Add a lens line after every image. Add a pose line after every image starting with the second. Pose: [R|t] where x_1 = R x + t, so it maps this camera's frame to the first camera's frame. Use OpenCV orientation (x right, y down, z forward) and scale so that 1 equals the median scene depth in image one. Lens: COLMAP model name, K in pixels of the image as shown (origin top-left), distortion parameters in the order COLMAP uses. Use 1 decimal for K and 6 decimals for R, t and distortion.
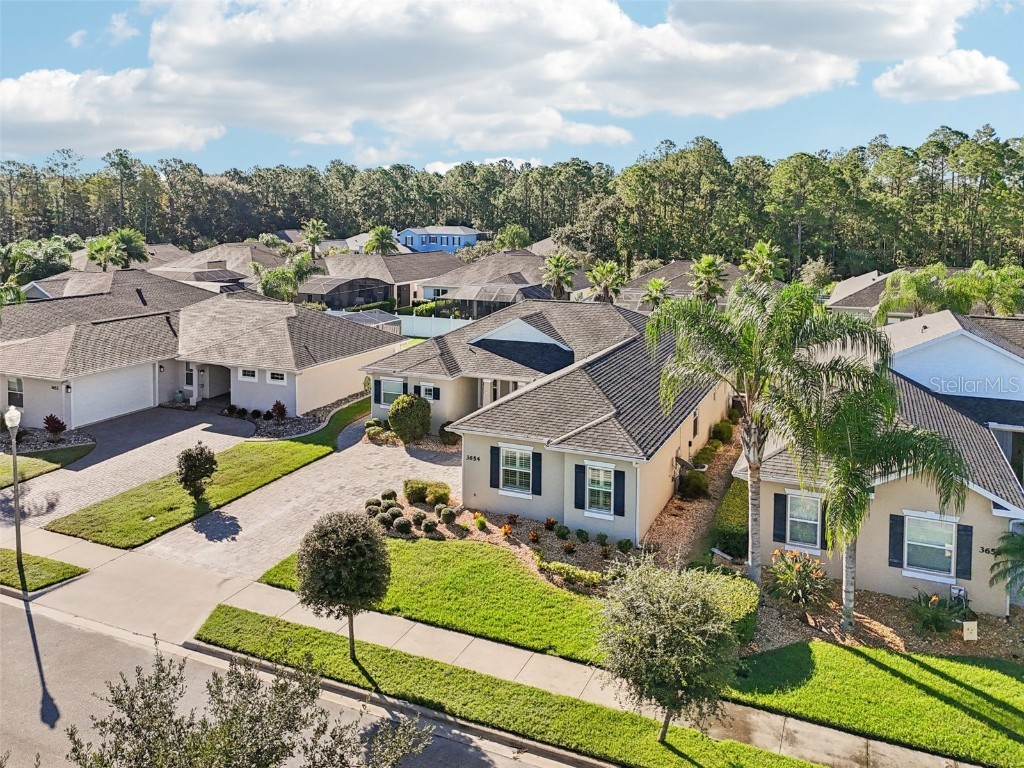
lens RADIAL K [[776.7, 0, 514.6], [0, 776.7, 297.9], [0, 0, 1]] dist [0.040917, -0.013510]
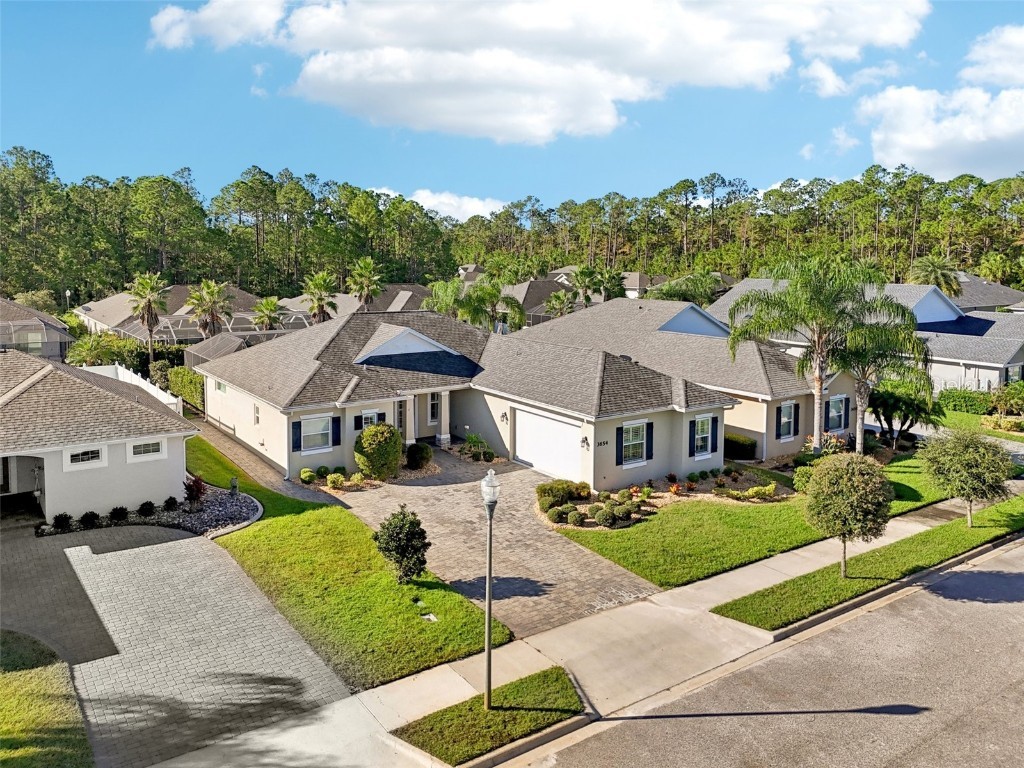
lens RADIAL K [[764.9, 0, 493.1], [0, 764.9, 353.4], [0, 0, 1]] dist [0.046709, -0.001399]
pose [[0.522585, -0.104432, 0.846167, -0.958910], [0.084317, 0.993935, 0.070596, -0.001986], [-0.848408, 0.034454, 0.528221, 0.548665]]
